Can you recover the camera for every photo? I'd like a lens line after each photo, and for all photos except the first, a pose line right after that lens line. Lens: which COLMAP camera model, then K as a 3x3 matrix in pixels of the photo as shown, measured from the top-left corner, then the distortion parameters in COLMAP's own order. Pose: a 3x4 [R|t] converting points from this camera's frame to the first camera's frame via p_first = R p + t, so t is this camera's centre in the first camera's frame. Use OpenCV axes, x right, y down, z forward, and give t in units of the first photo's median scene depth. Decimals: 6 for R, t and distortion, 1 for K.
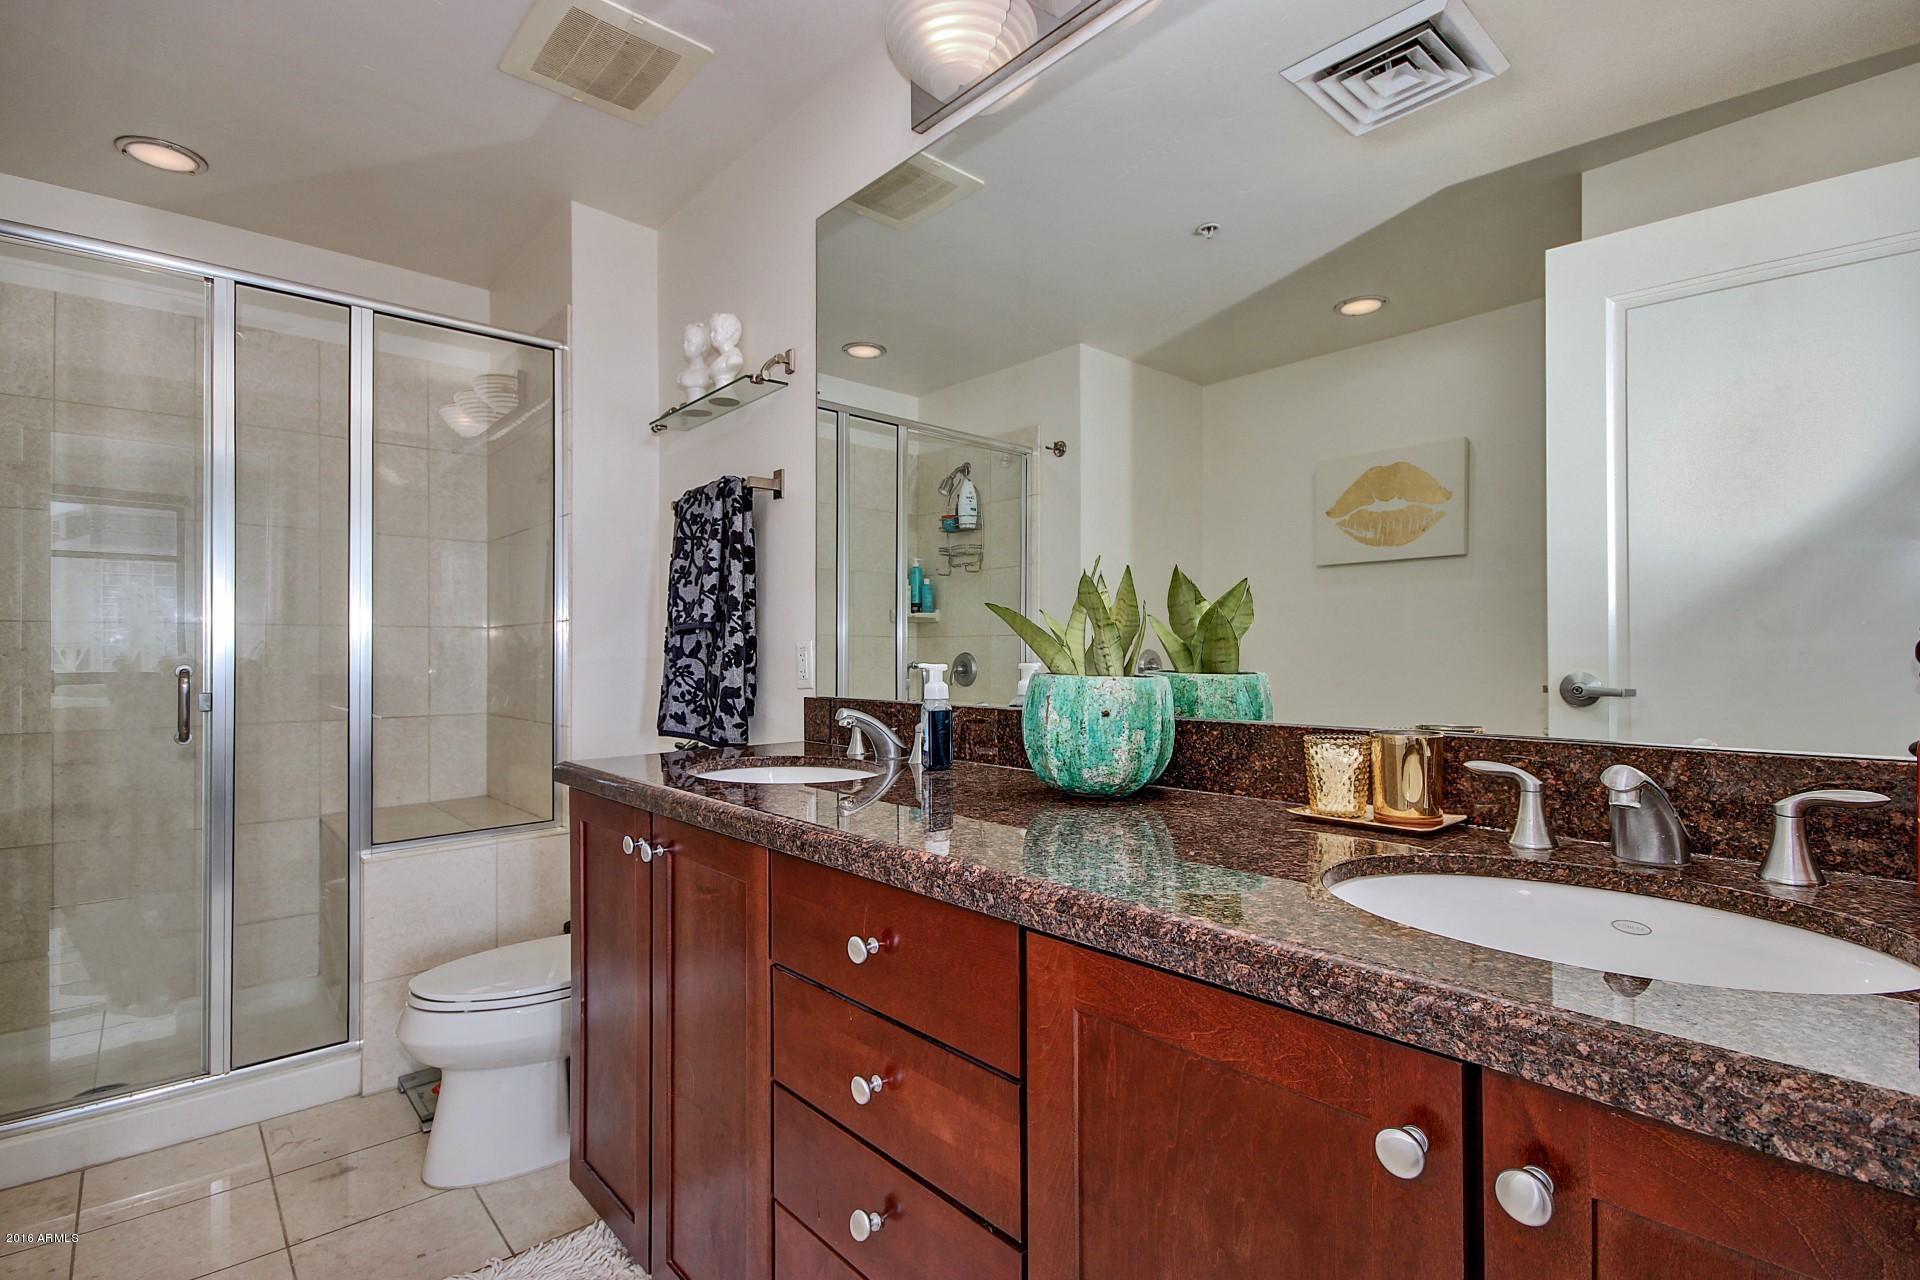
lens RADIAL K [[903.9, 0, 939.1], [0, 903.9, 679.4], [0, 0, 1]] dist [-0.000888, -0.000200]
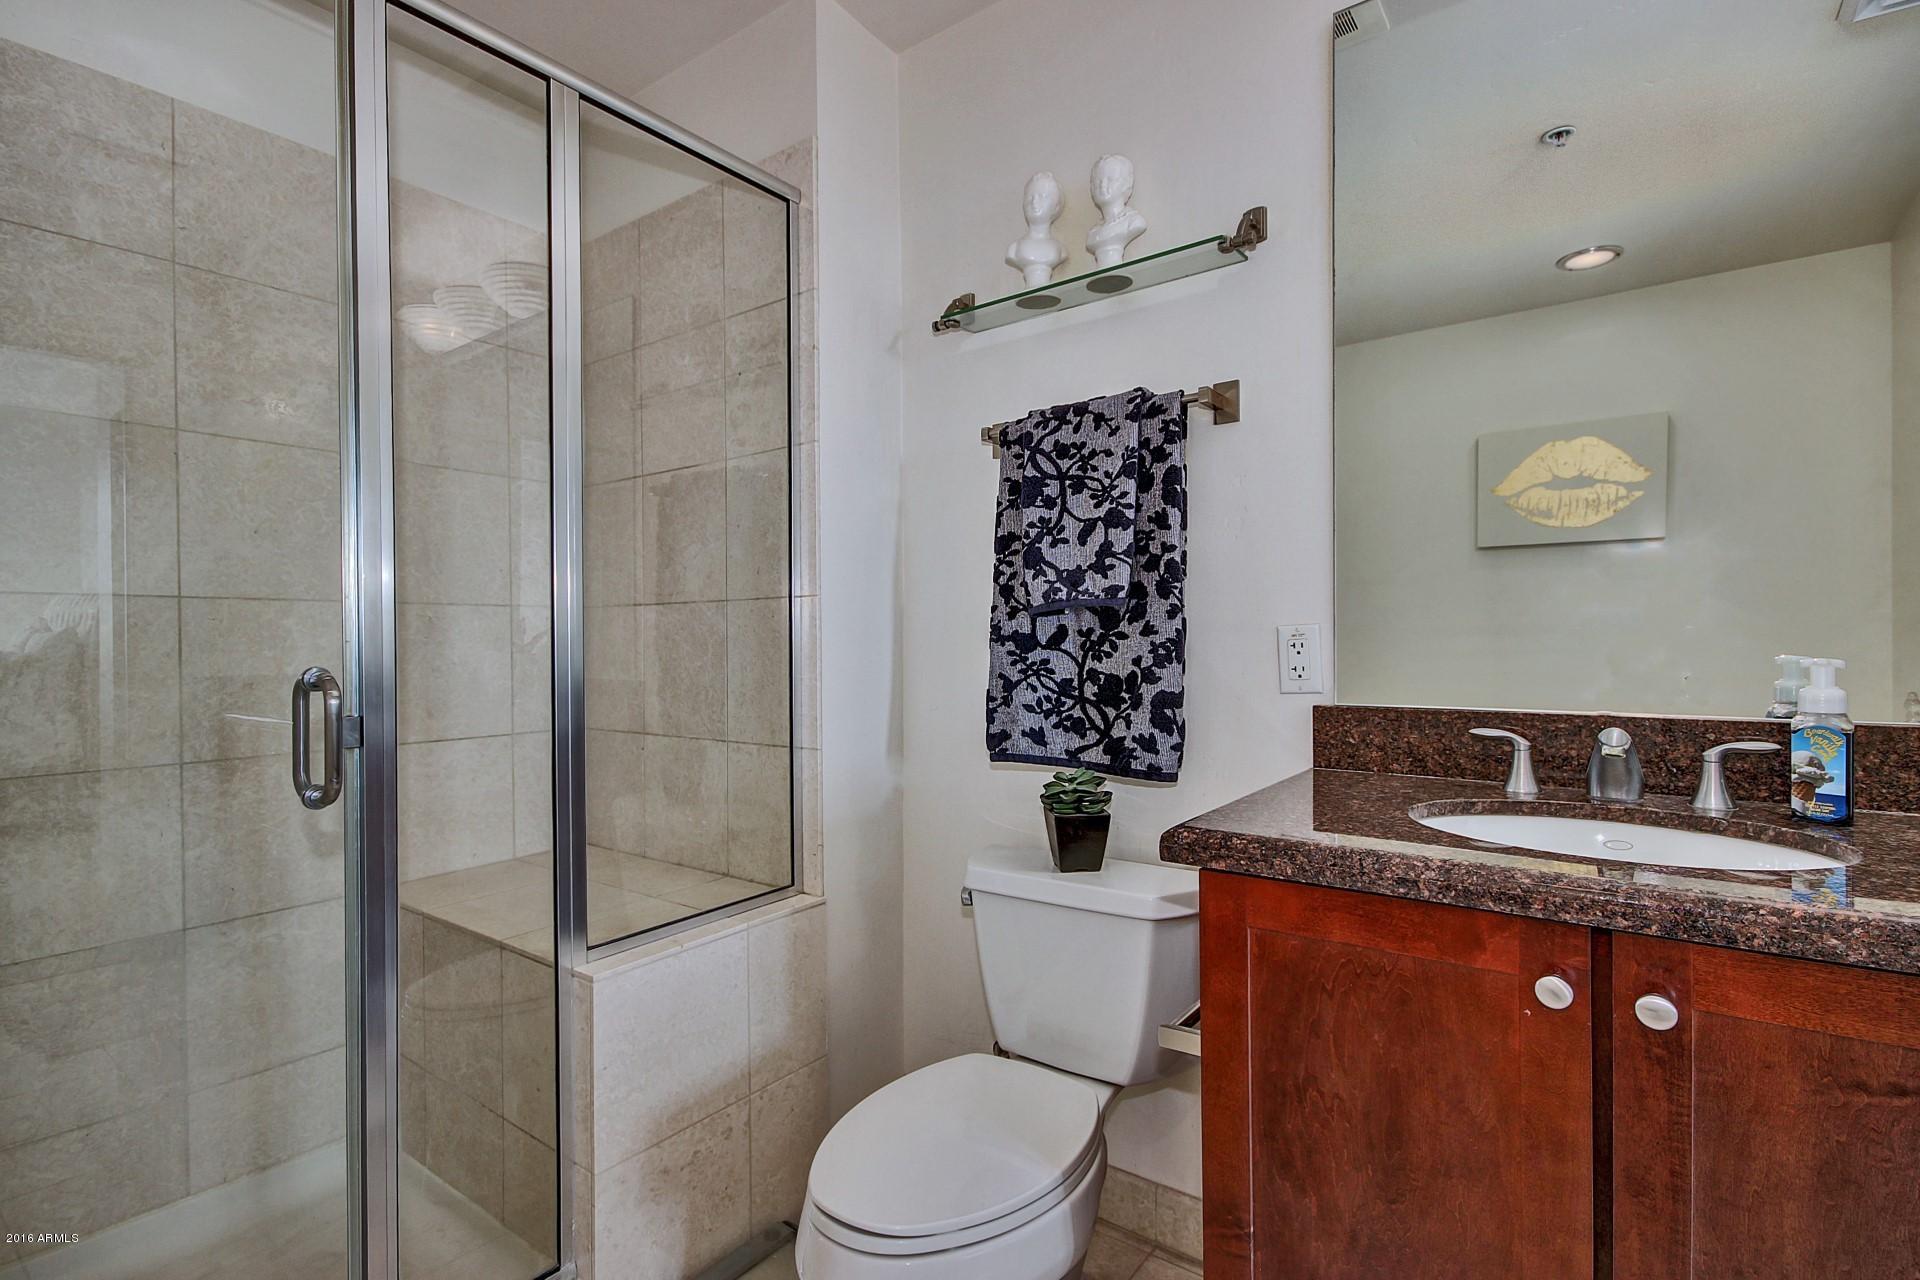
lens RADIAL K [[903.9, 0, 960.6], [0, 903.9, 655.4], [0, 0, 1]] dist [-0.000888, -0.000200]
pose [[0.976590, -0.020954, 0.214085, -0.494372], [0.019071, 0.999759, 0.010857, -0.028159], [-0.214261, -0.006520, 0.976755, 0.331367]]
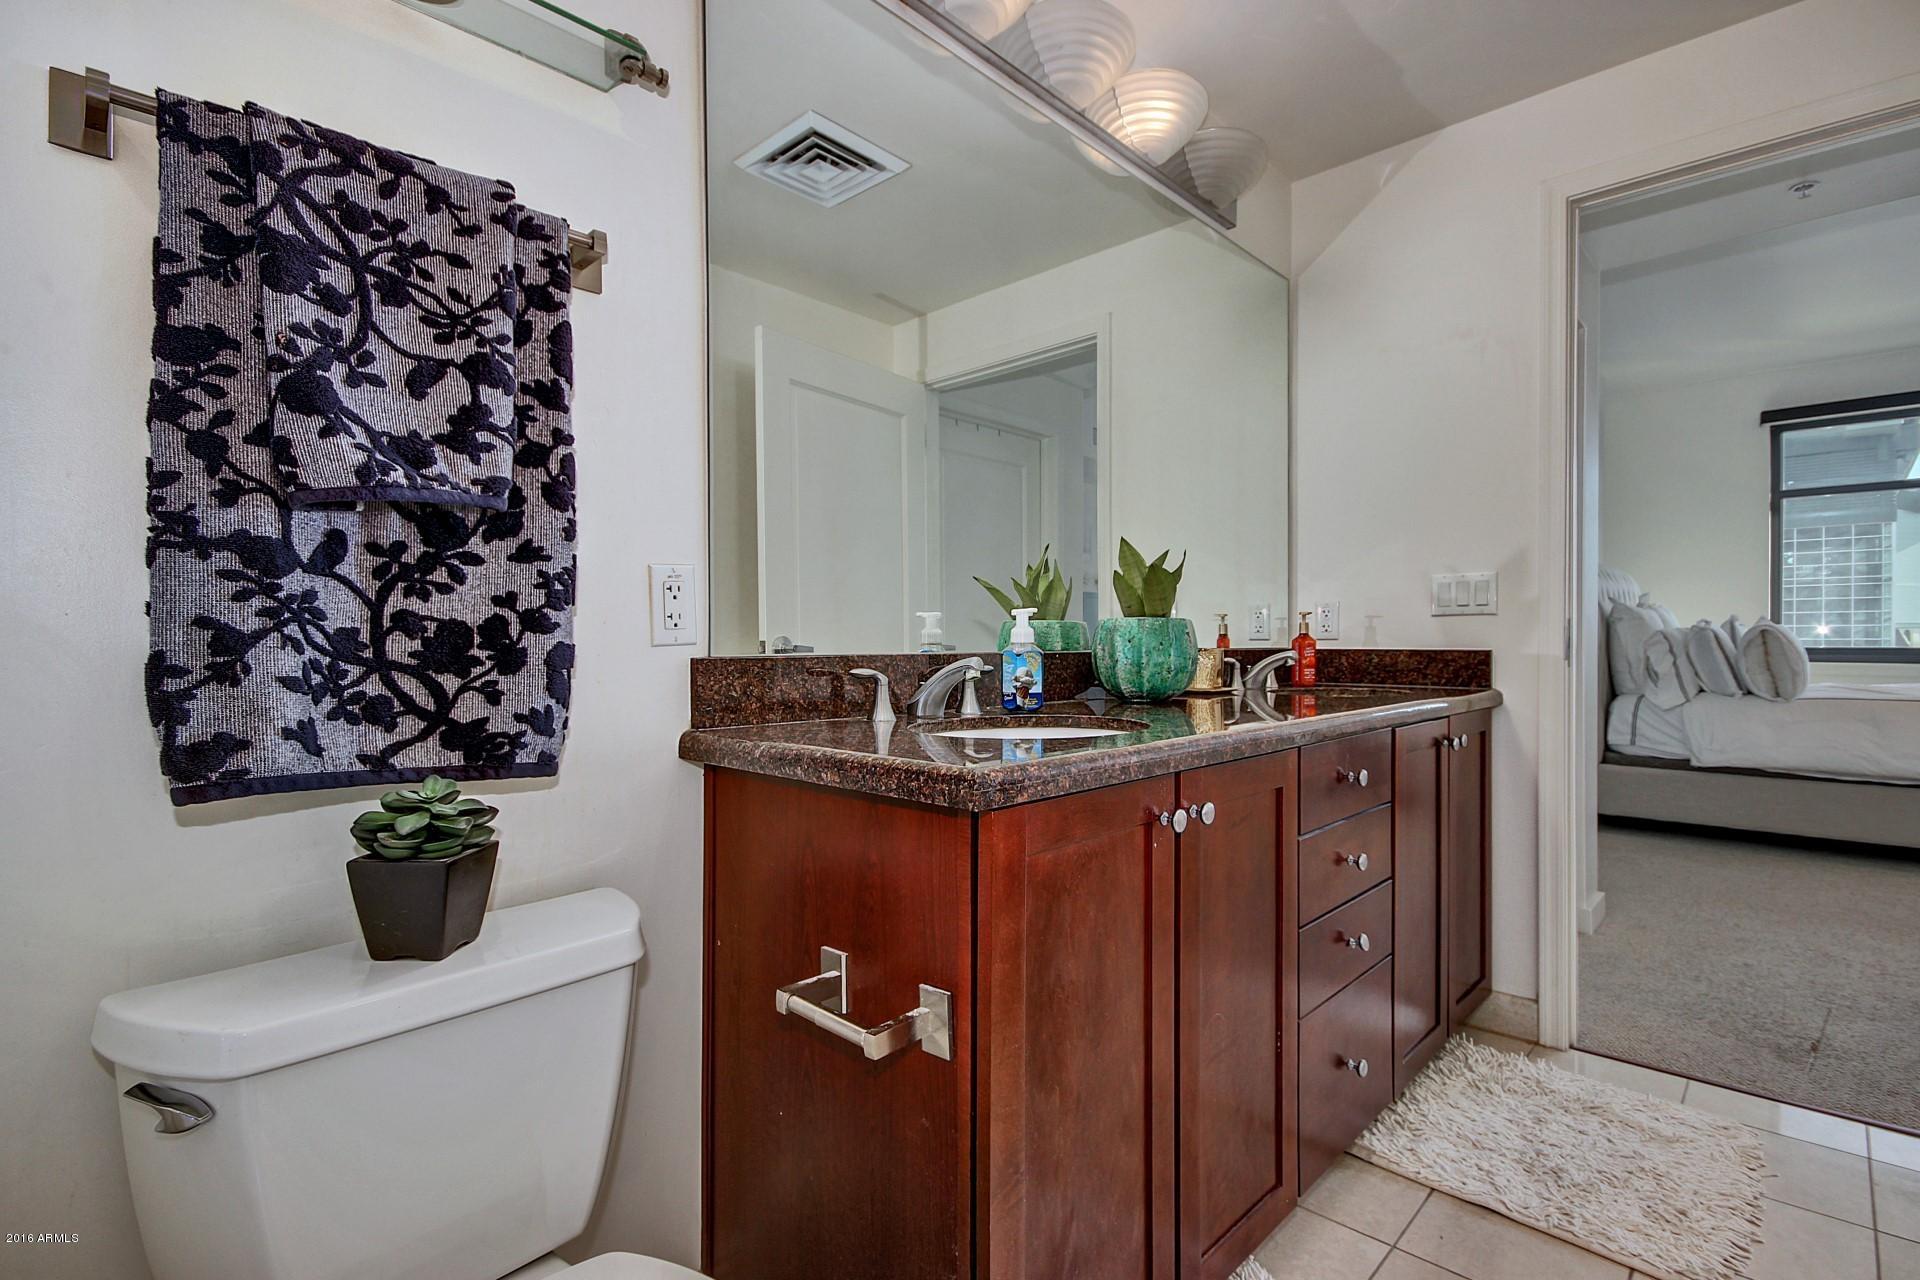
lens RADIAL K [[903.9, 0, 952.6], [0, 903.9, 657.6], [0, 0, 1]] dist [-0.000888, -0.000200]
pose [[-0.091903, -0.025388, 0.995444, -0.676620], [0.009265, 0.999610, 0.026349, 0.003745], [-0.995725, 0.011644, -0.091632, 0.774587]]
